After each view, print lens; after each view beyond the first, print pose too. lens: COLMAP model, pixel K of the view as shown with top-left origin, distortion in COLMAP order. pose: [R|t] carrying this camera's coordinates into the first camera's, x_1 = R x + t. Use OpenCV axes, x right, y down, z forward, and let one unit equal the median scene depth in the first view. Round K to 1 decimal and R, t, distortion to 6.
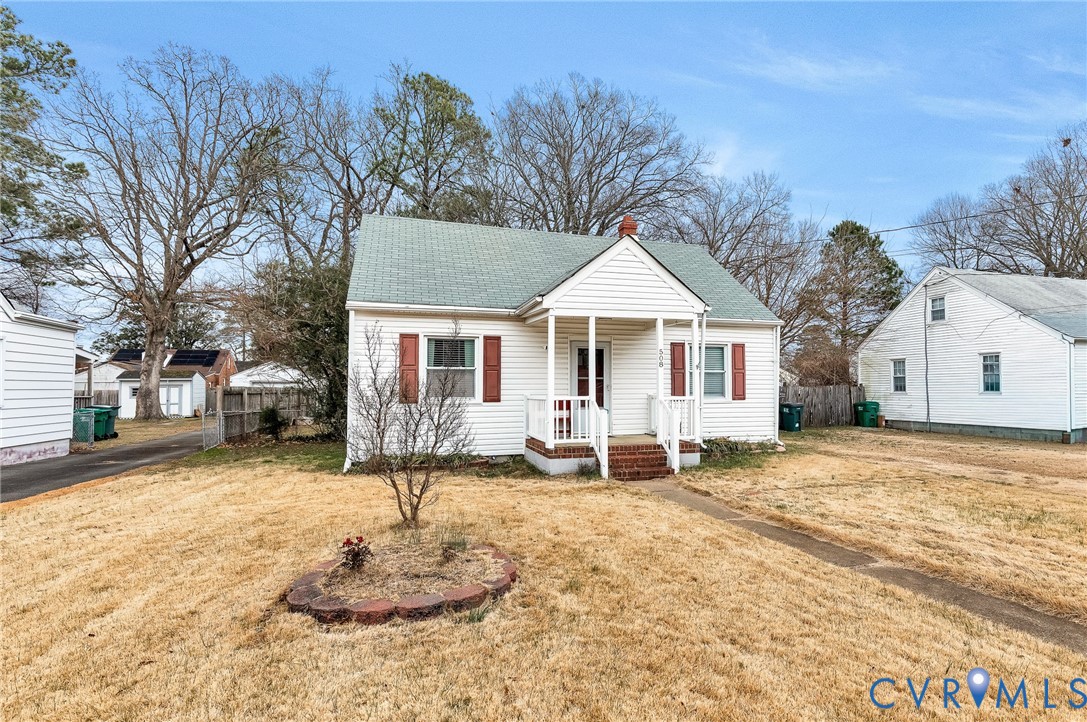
lens RADIAL K [[511.5, 0, 552.2], [0, 511.5, 367.7], [0, 0, 1]] dist [0.003623, 0.000324]
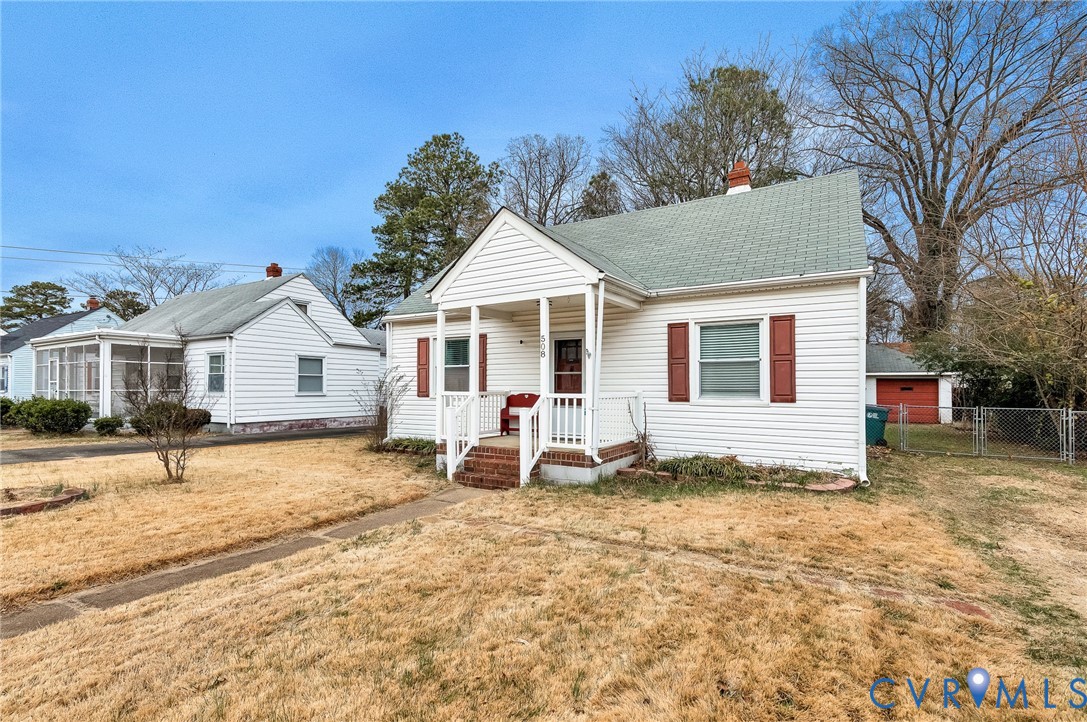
lens RADIAL K [[474.6, 0, 546.2], [0, 474.6, 378.8], [0, 0, 1]] dist [0.002305, 0.000117]
pose [[0.696286, -0.009482, -0.717701, 0.648377], [0.024741, 0.999636, 0.010795, 0.021107], [0.717338, -0.025273, 0.696267, 0.404128]]
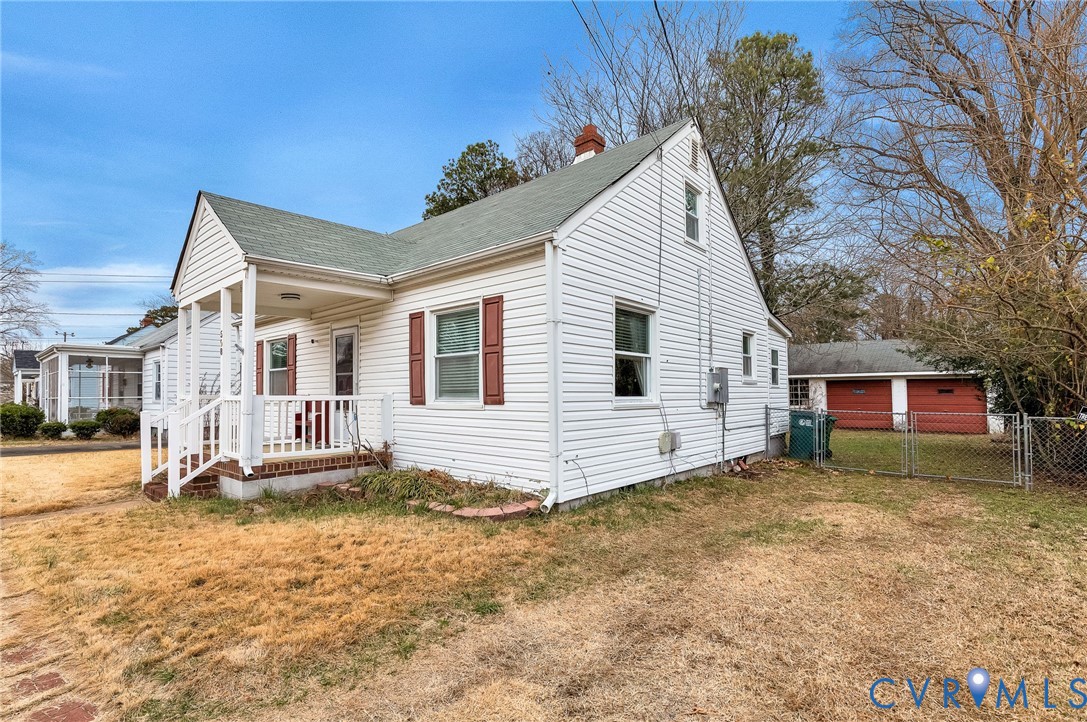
lens RADIAL K [[478.5, 0, 545.0], [0, 478.5, 382.5], [0, 0, 1]] dist [0.002409, 0.000137]
pose [[0.564326, -0.021879, -0.825262, 0.881398], [0.036216, 0.999342, -0.001729, 0.047599], [0.824757, -0.028913, 0.564747, 0.845805]]
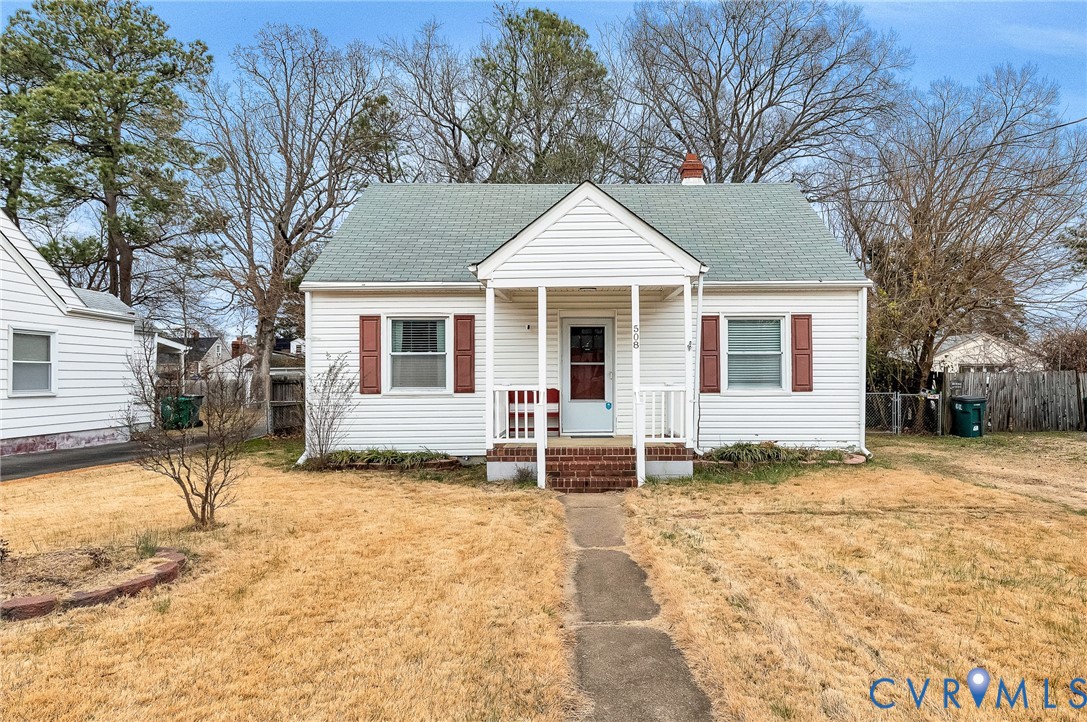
lens RADIAL K [[613.0, 0, 562.2], [0, 613.0, 364.5], [0, 0, 1]] dist [0.001792, 0.000528]
pose [[0.958801, -0.008693, -0.283946, 0.314127], [0.014408, 0.999733, 0.018043, 0.003867], [0.283714, -0.021390, 0.958670, 0.068229]]
